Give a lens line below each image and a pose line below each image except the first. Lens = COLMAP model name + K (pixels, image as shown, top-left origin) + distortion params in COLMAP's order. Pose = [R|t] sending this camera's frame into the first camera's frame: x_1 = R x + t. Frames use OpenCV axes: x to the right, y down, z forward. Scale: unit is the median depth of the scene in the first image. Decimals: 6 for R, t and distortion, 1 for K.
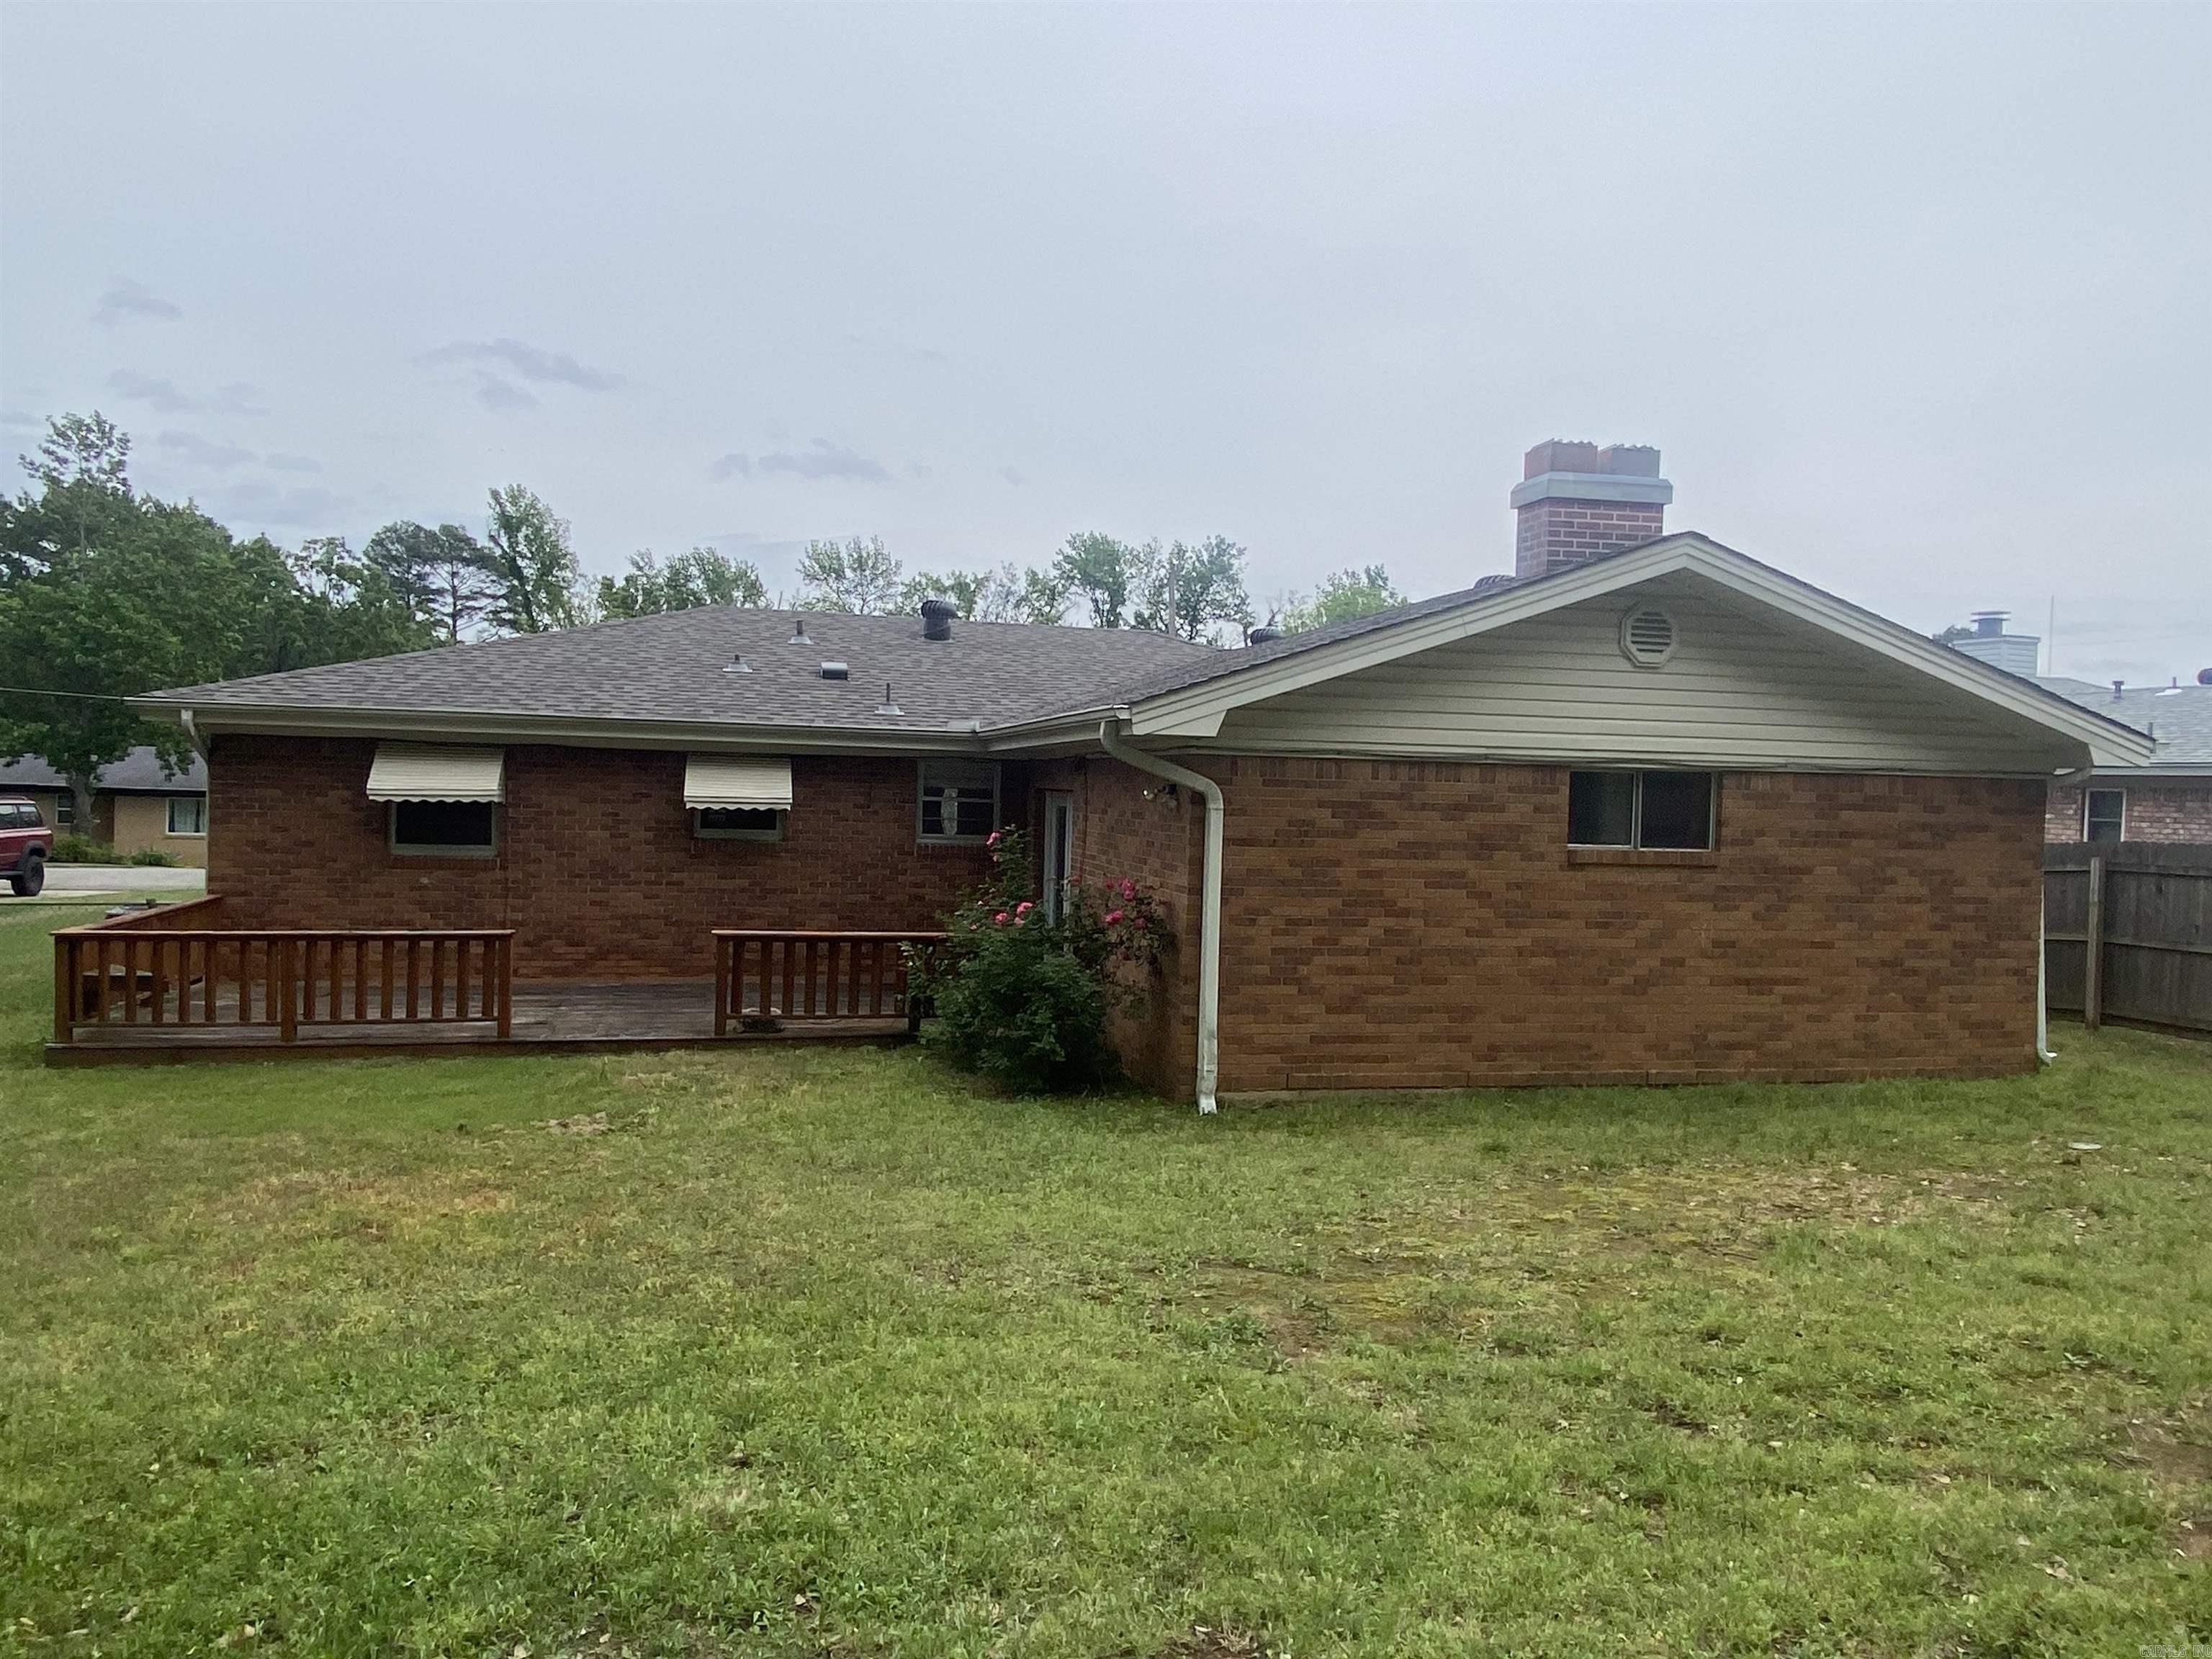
lens RADIAL K [[1508.4, 0, 1108.1], [0, 1508.4, 809.1], [0, 0, 1]] dist [0.052596, -0.015796]
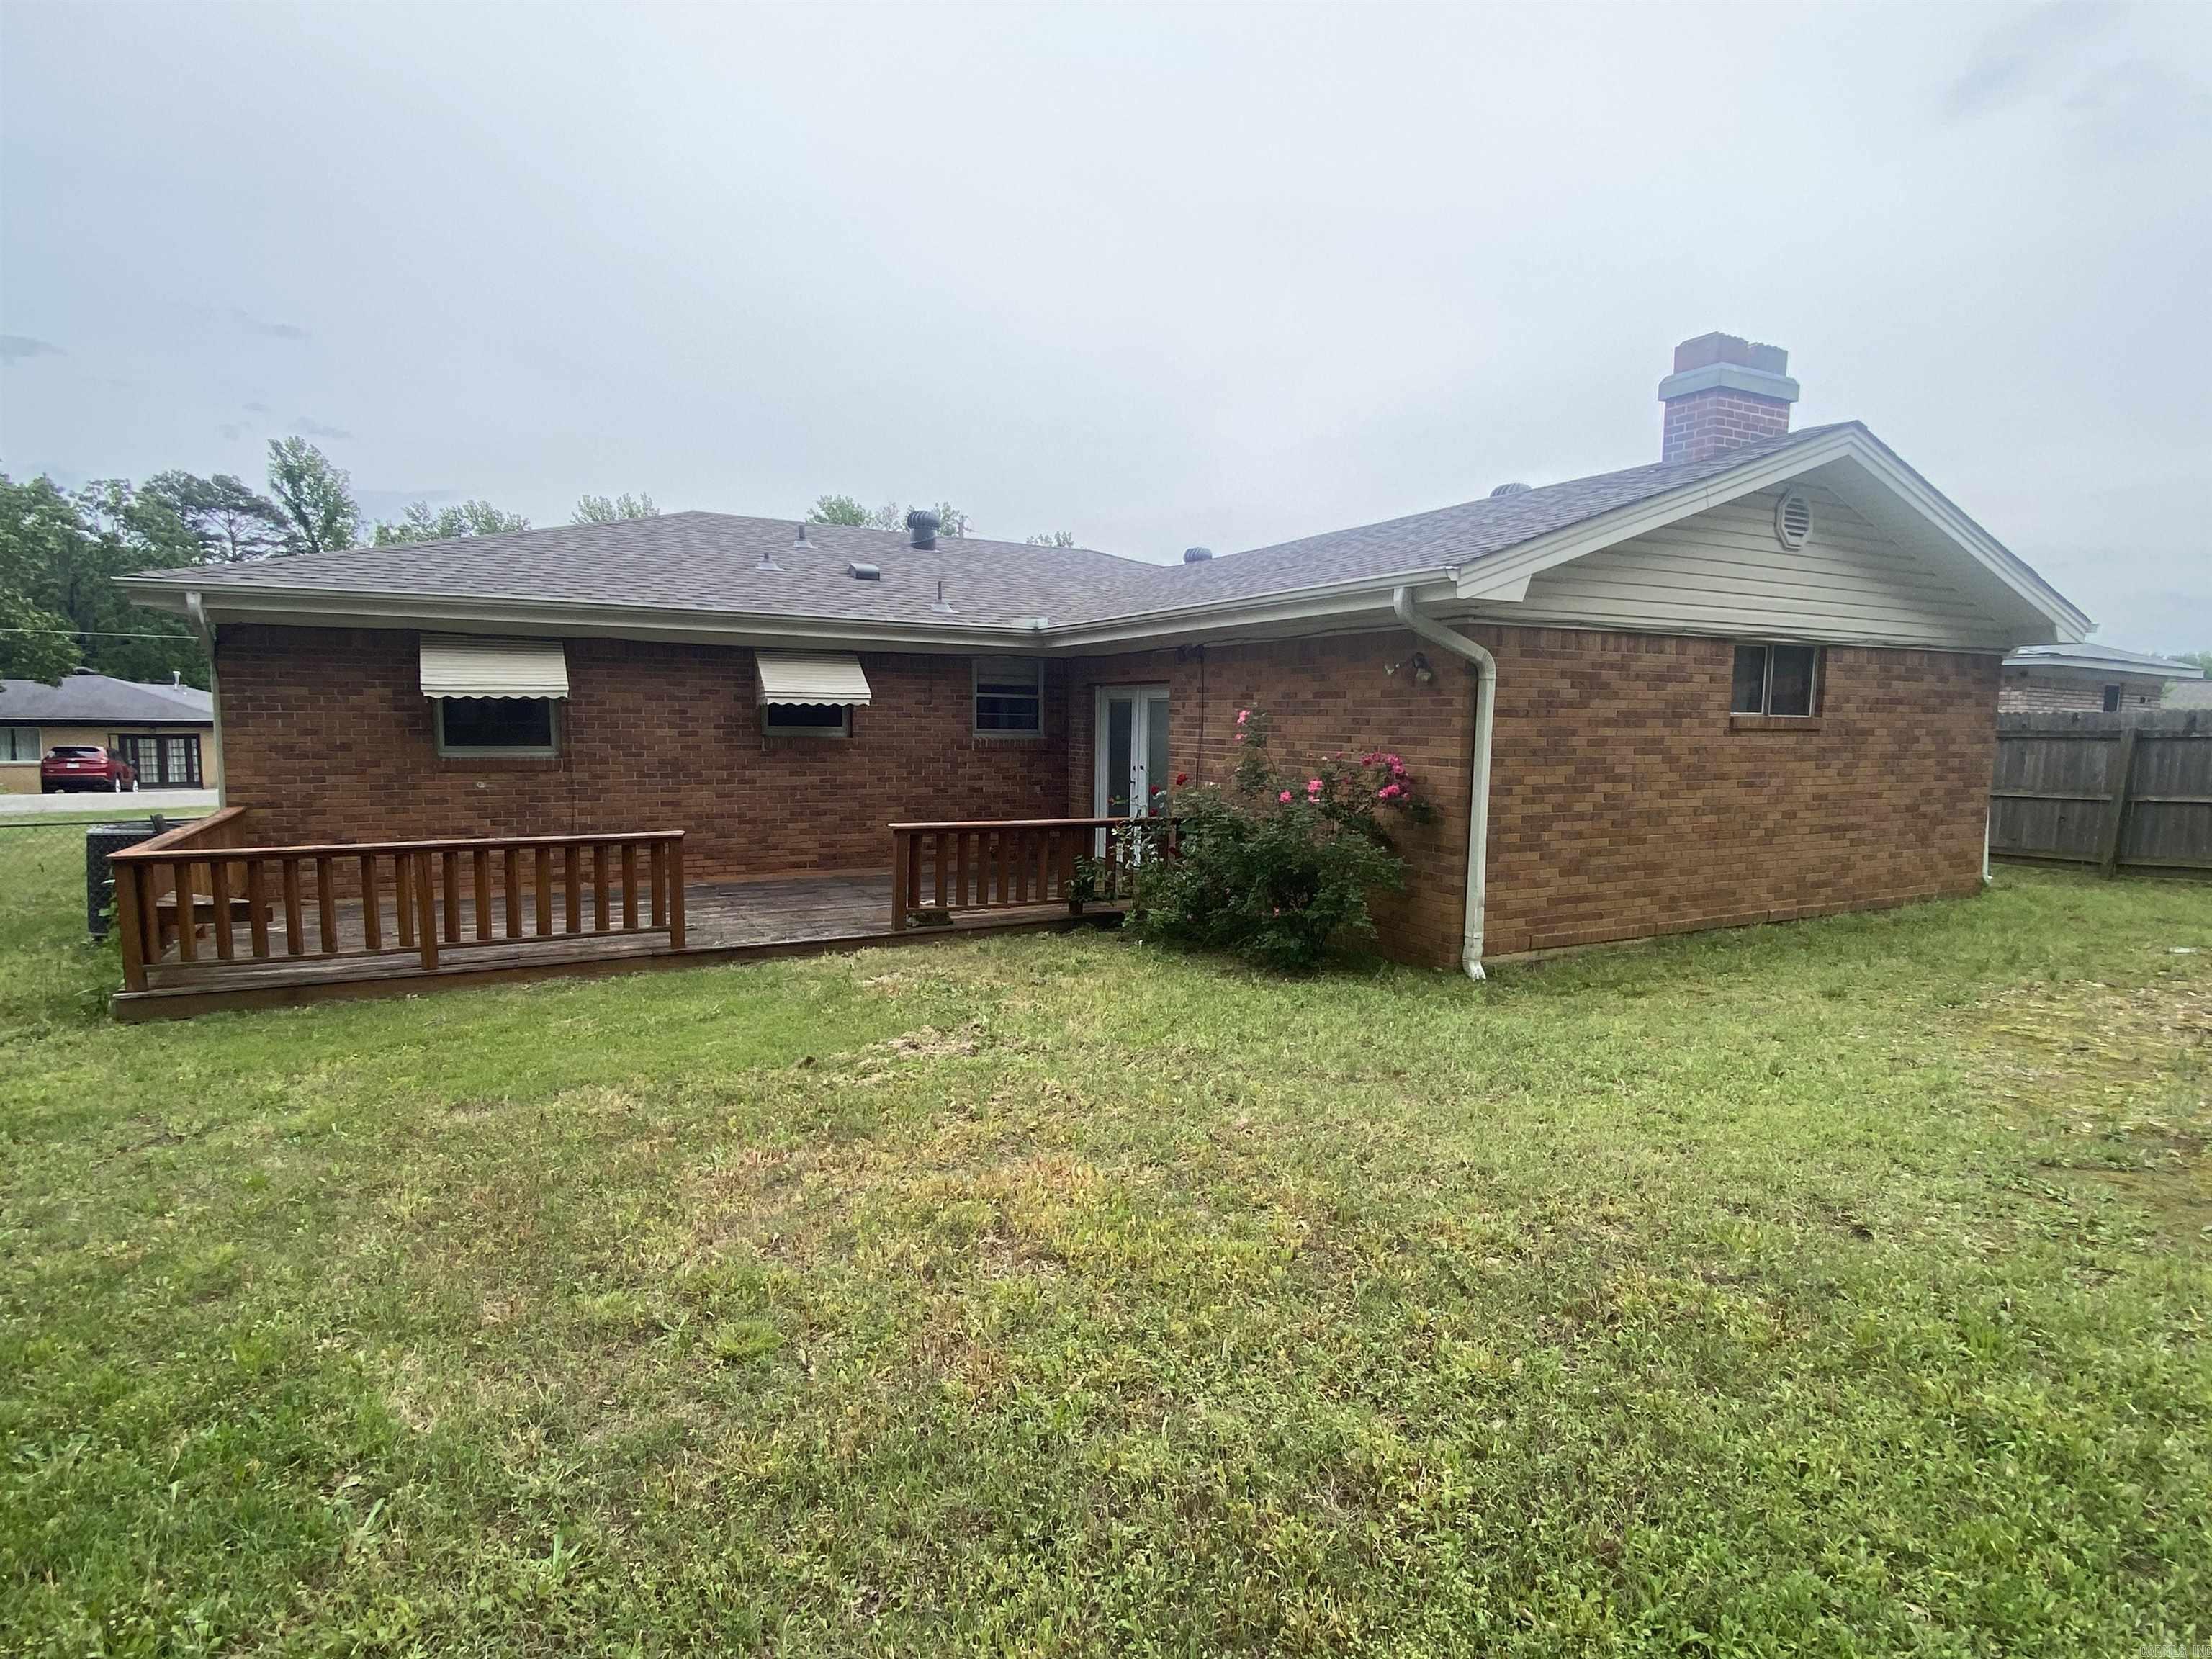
lens RADIAL K [[1145.5, 0, 1114.2], [0, 1145.5, 837.6], [0, 0, 1]] dist [0.013052, -0.011649]
pose [[0.968056, -0.043776, 0.246882, -0.319895], [0.019620, 0.994847, 0.099472, 0.021081], [-0.249964, -0.091451, 0.963927, 0.283745]]
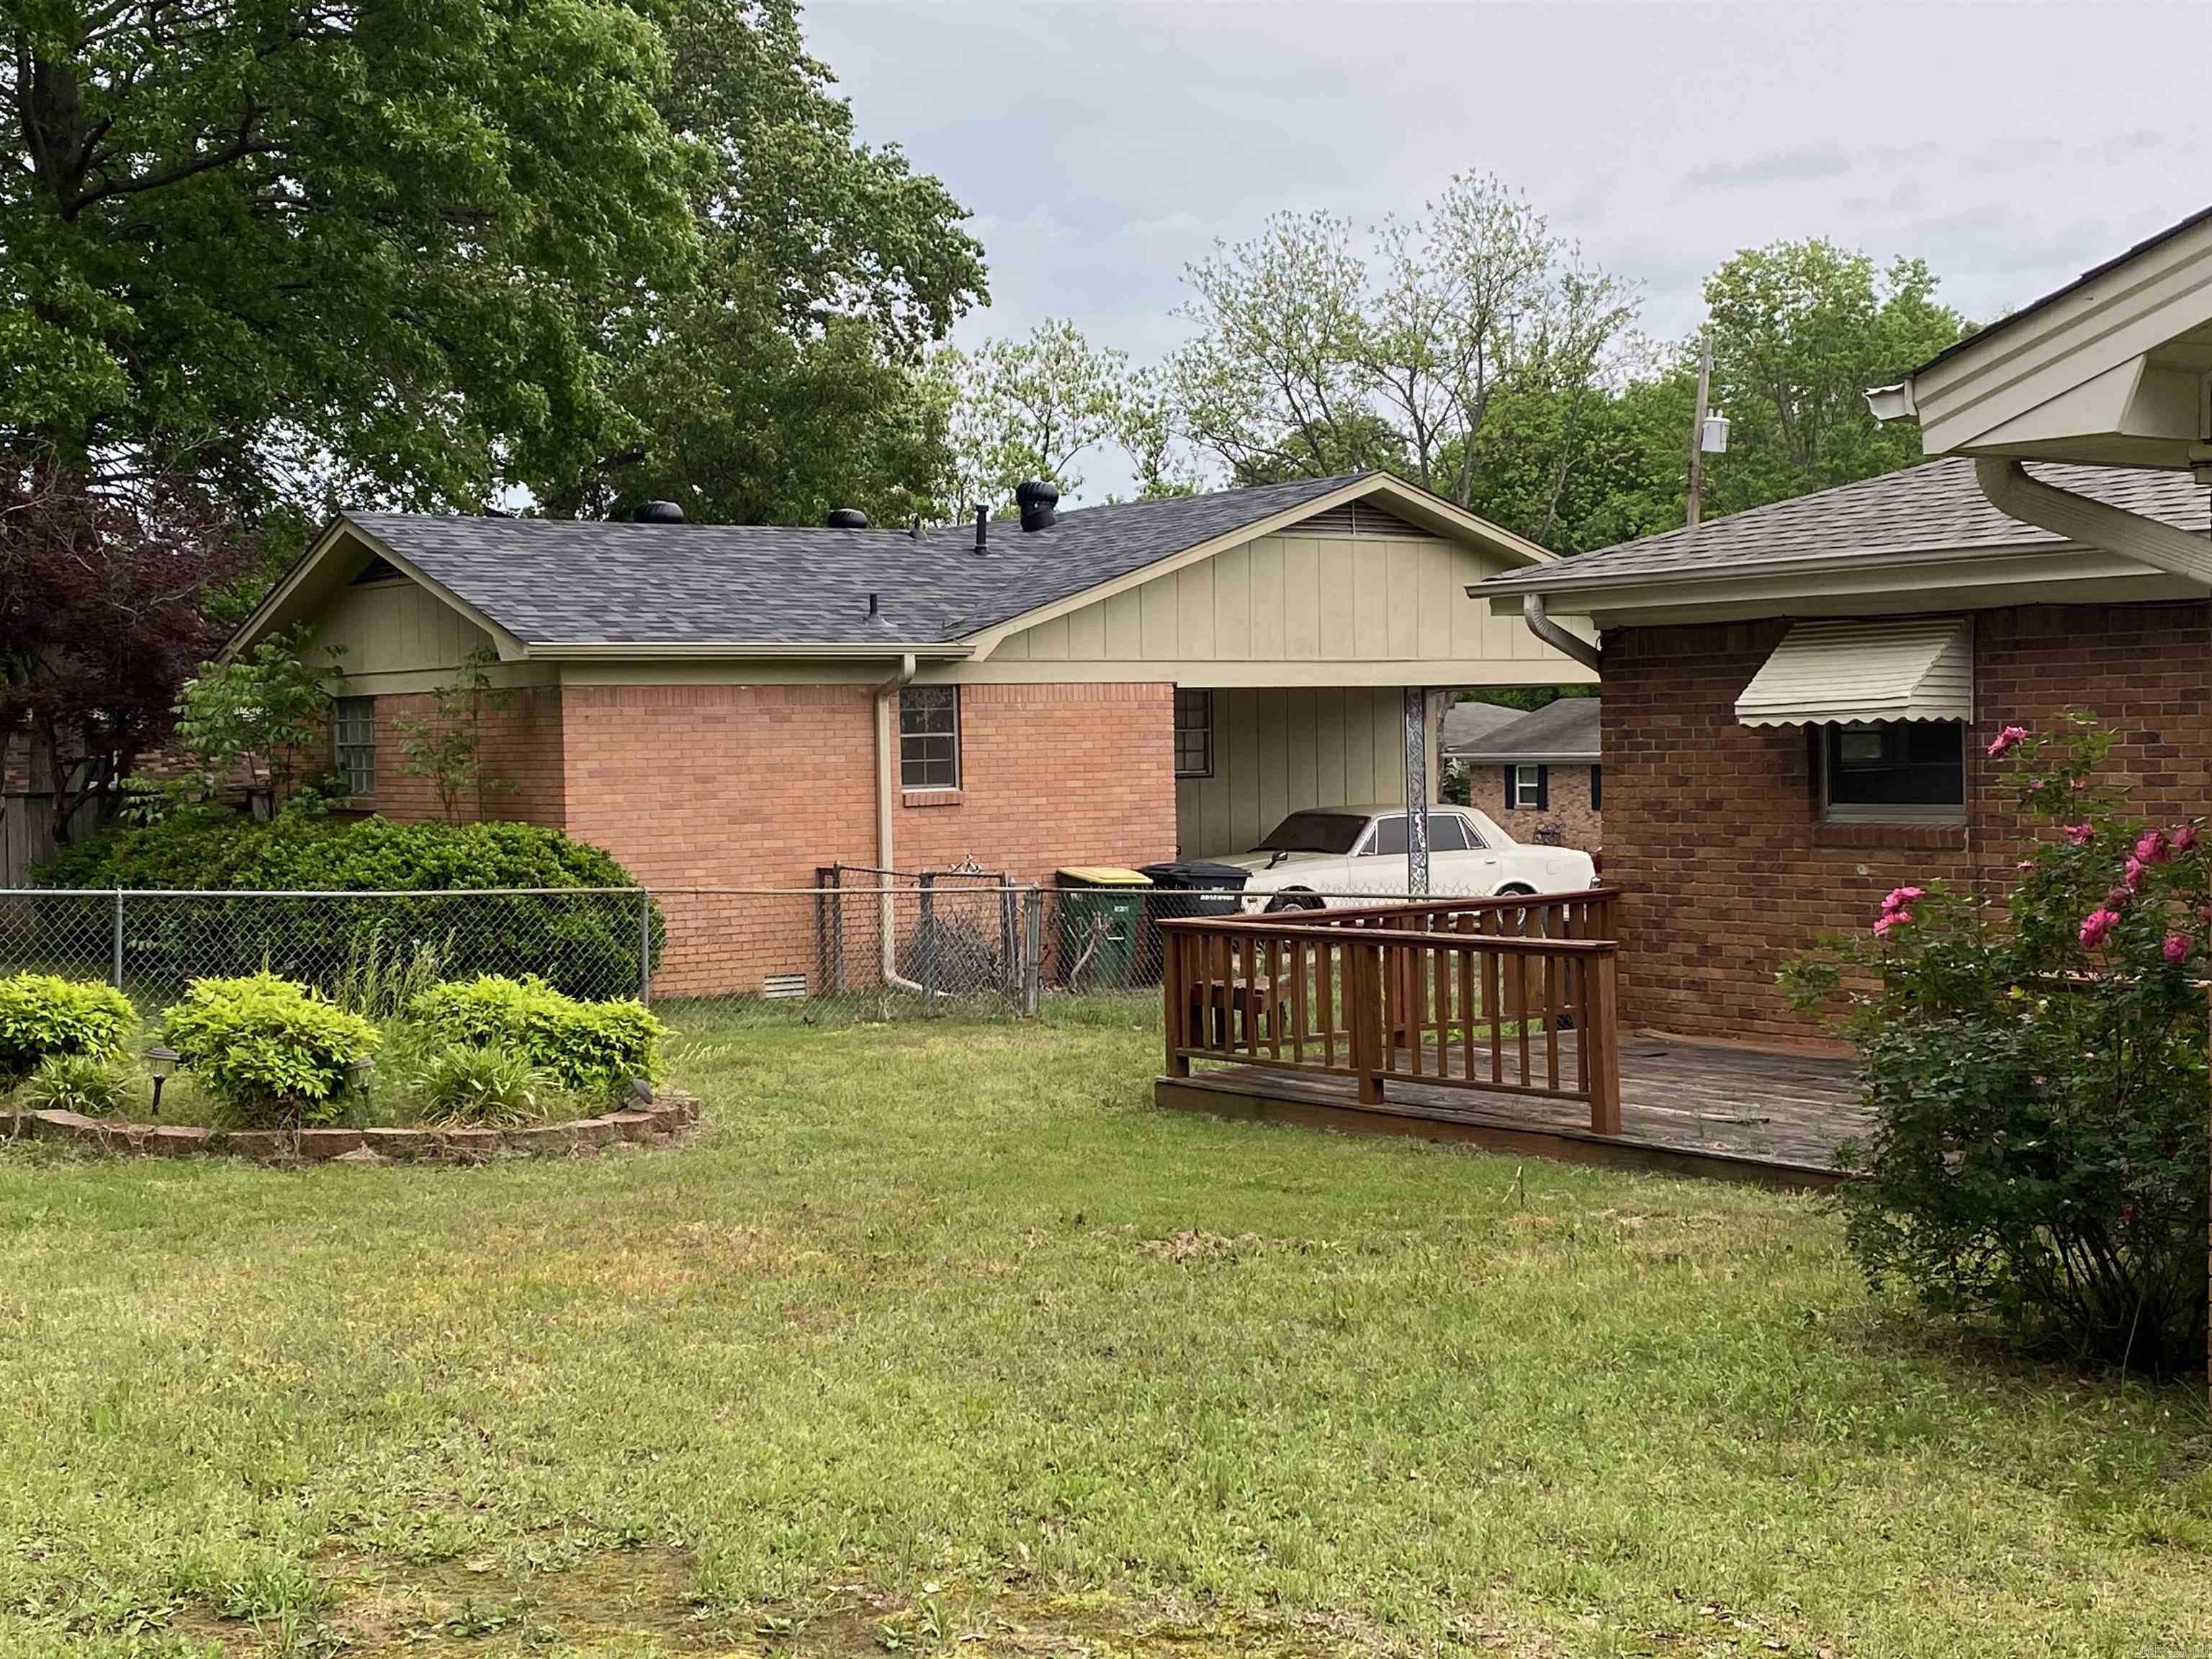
lens RADIAL K [[2937.4, 0, 1103.9], [0, 2937.4, 842.2], [0, 0, 1]] dist [0.143088, 0.000000]
pose [[0.415959, -0.004153, -0.909374, 0.526877], [0.014050, 0.999900, 0.001860, 0.040037], [0.909275, -0.013551, 0.415976, 0.397295]]
